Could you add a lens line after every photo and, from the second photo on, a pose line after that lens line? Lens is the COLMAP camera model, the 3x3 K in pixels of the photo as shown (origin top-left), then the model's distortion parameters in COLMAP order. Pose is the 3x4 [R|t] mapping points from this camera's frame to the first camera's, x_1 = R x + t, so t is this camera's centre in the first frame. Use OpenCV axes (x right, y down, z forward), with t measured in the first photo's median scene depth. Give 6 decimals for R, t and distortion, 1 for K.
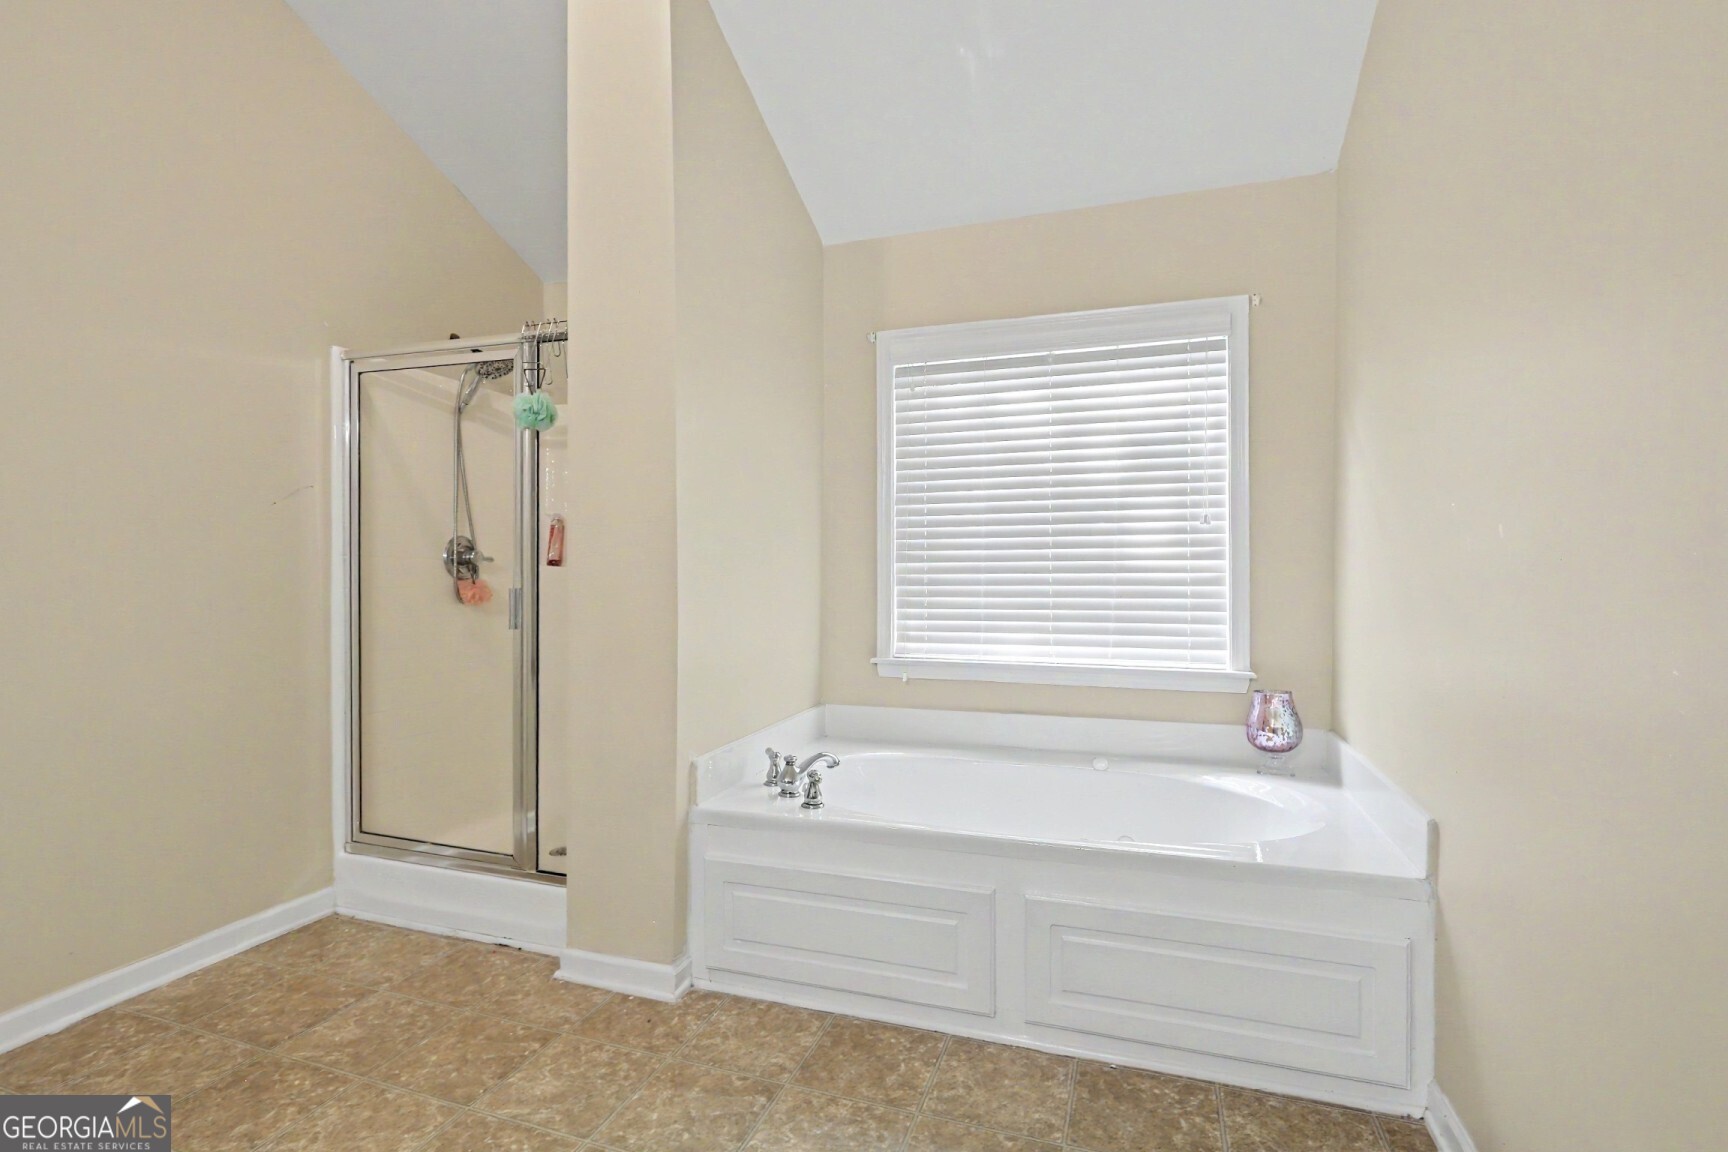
lens RADIAL K [[832.1, 0, 859.3], [0, 832.1, 579.4], [0, 0, 1]] dist [-0.000337, 0.000346]
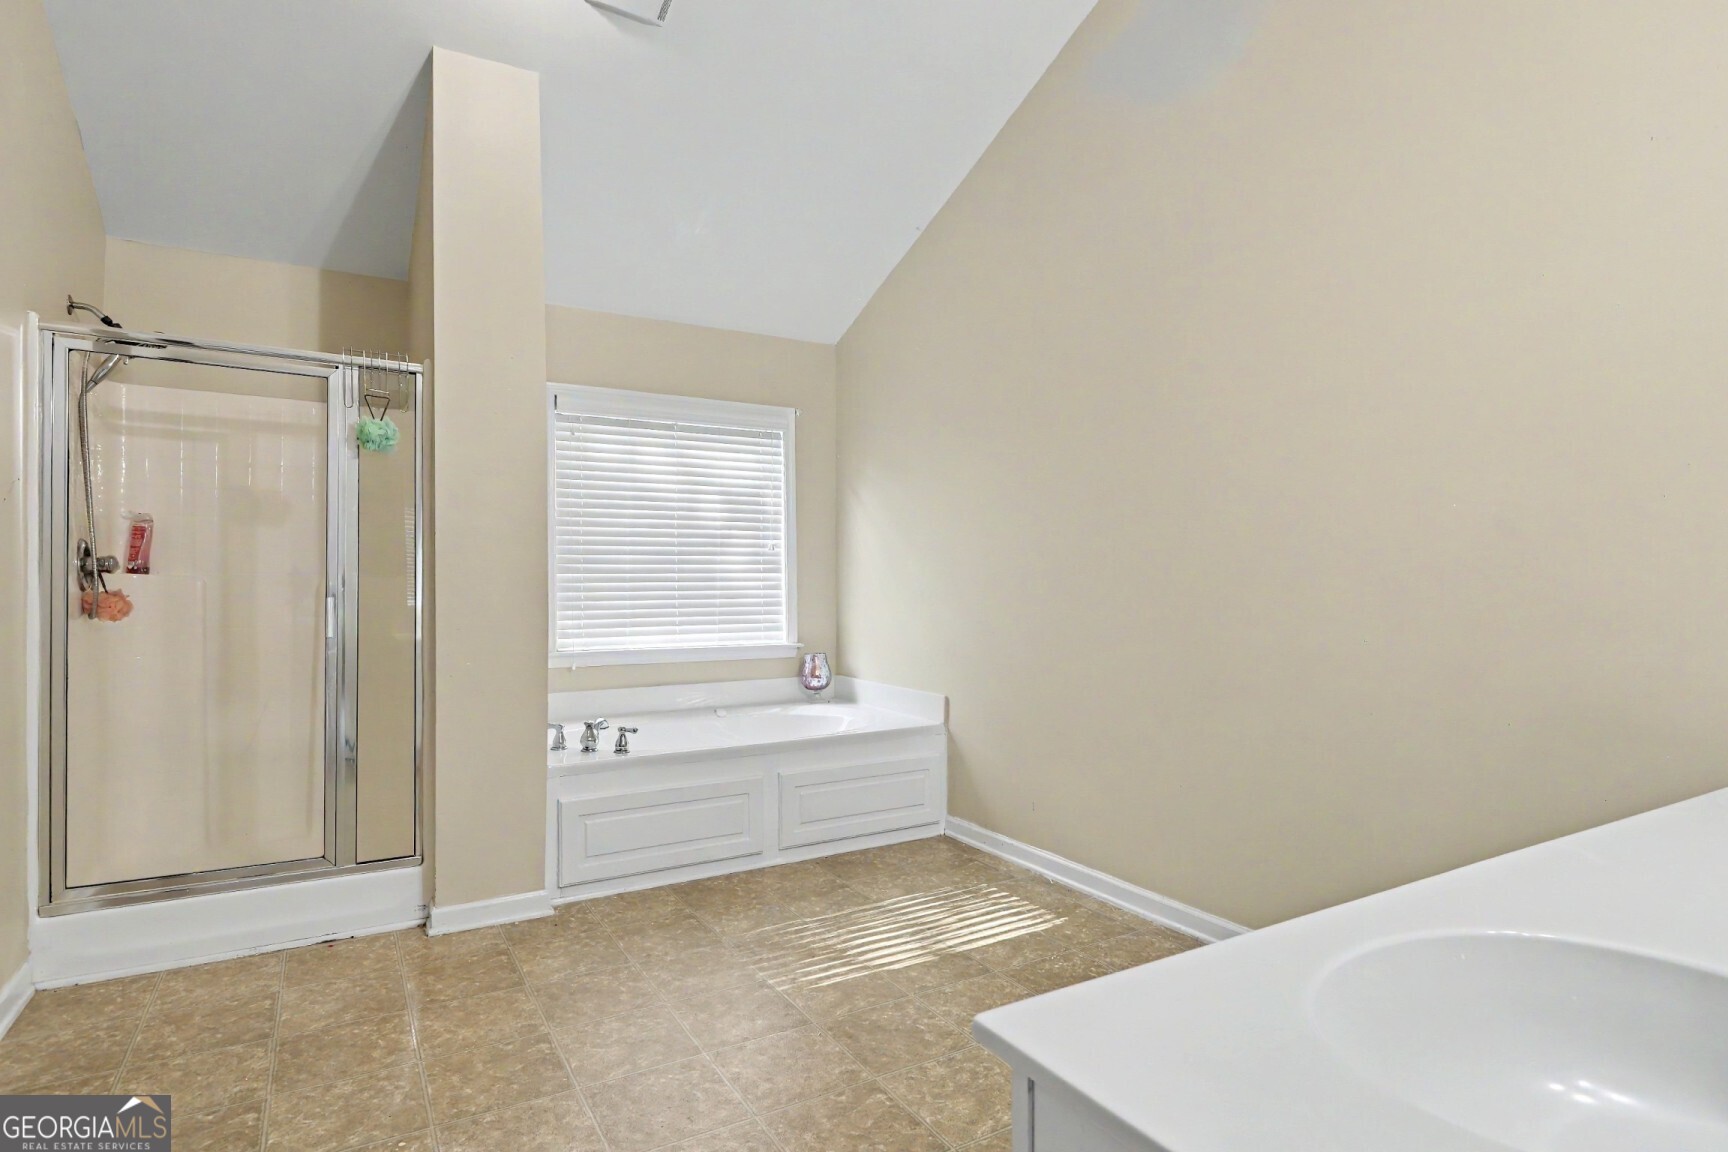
lens RADIAL K [[921.3, 0, 854.7], [0, 921.3, 573.7], [0, 0, 1]] dist [-0.001334, 0.001250]
pose [[0.643291, 0.005353, 0.765603, -0.807953], [0.007984, 0.999874, -0.013700, 0.002177], [-0.765580, 0.014926, 0.643168, -0.225799]]
